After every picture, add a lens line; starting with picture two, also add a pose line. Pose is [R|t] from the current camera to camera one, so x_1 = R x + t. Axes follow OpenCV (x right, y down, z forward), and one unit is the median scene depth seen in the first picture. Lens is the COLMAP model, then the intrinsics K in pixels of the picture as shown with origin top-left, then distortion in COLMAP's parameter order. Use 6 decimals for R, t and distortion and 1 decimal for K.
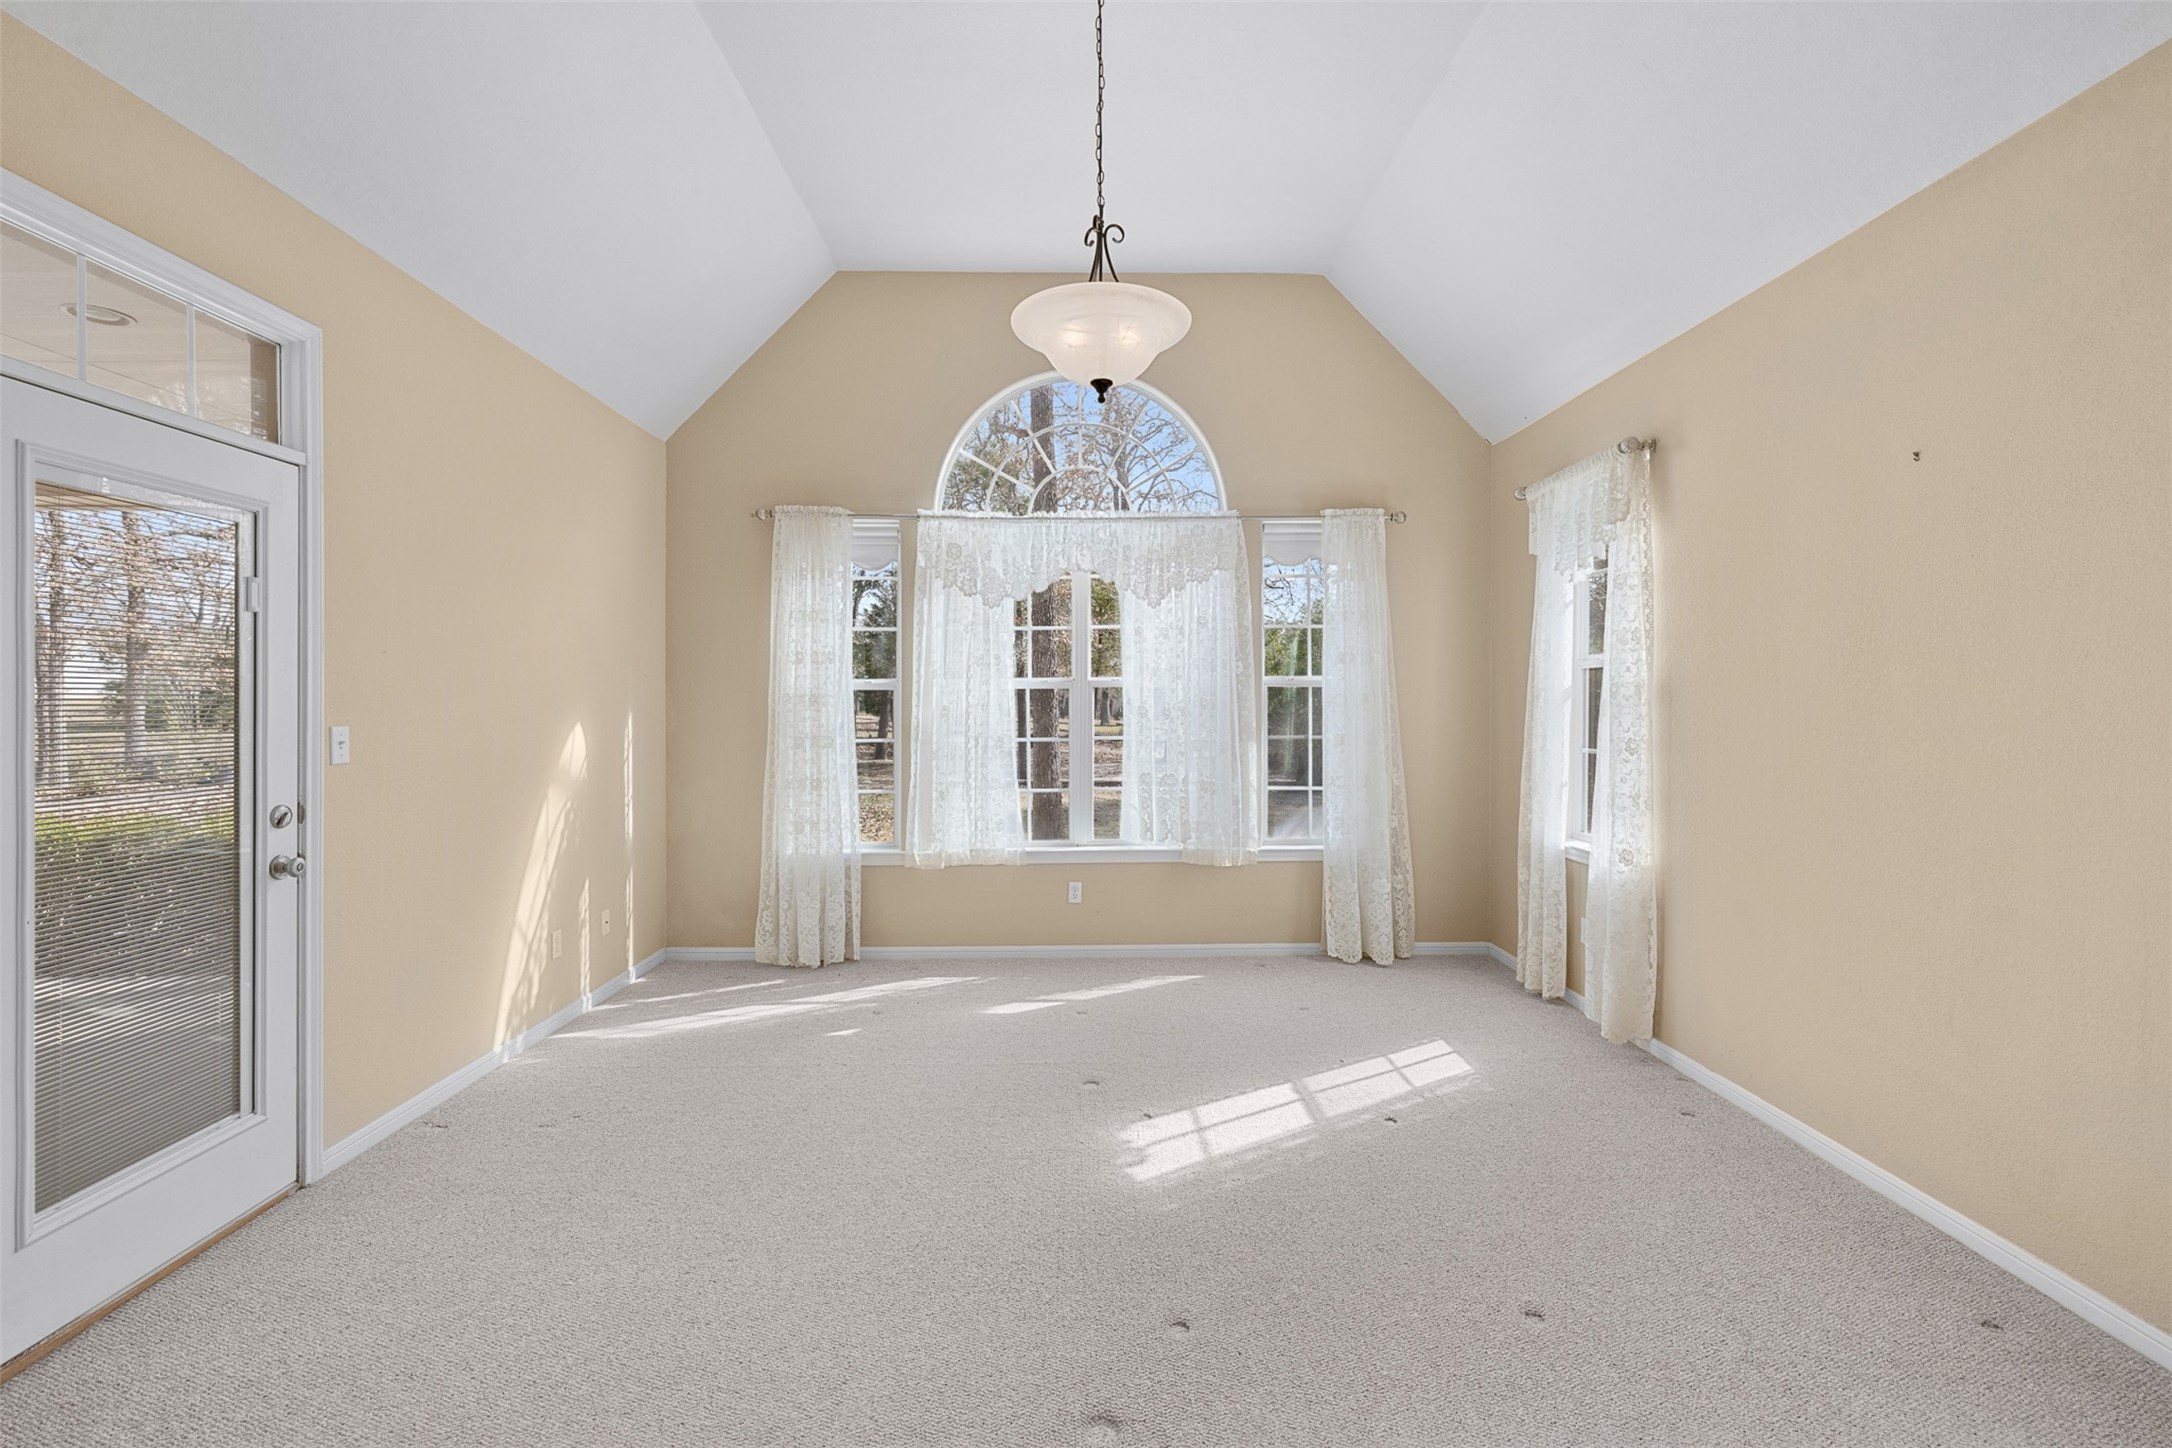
lens RADIAL K [[950.9, 0, 1077.6], [0, 950.9, 713.2], [0, 0, 1]] dist [0.002600, 0.001205]
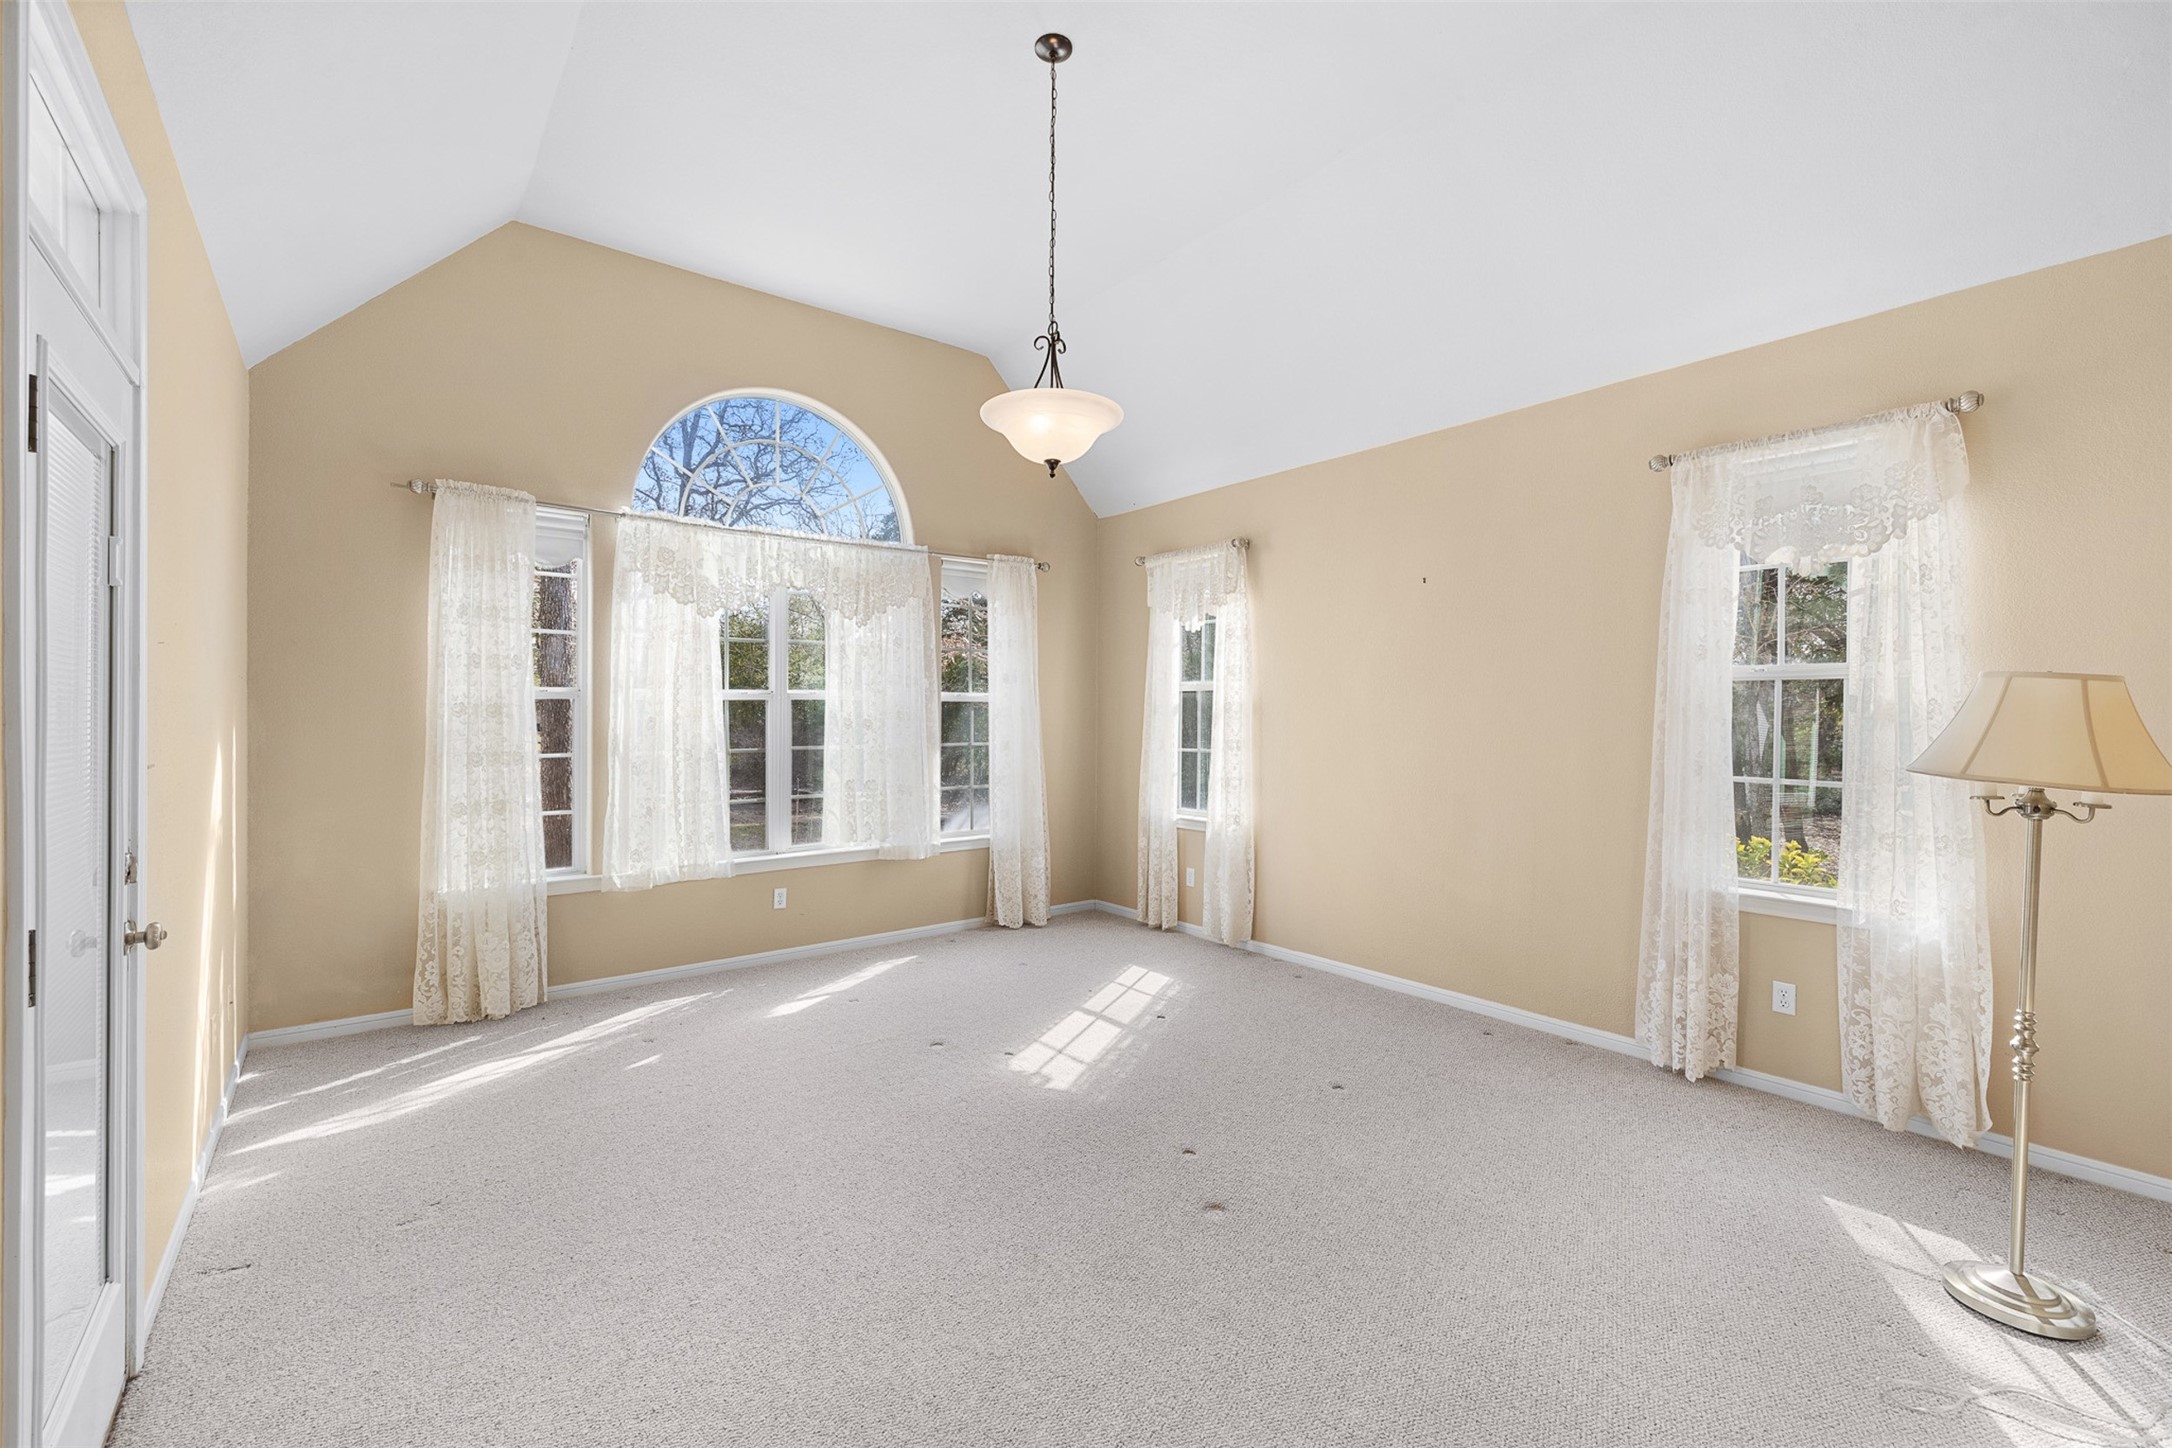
lens RADIAL K [[950.9, 0, 1074.2], [0, 950.9, 723.1], [0, 0, 1]] dist [0.002600, 0.001205]
pose [[0.788958, -0.002147, 0.614443, -0.401823], [0.003528, 0.999993, -0.001036, 0.000804], [-0.614437, 0.002985, 0.788960, -0.009318]]
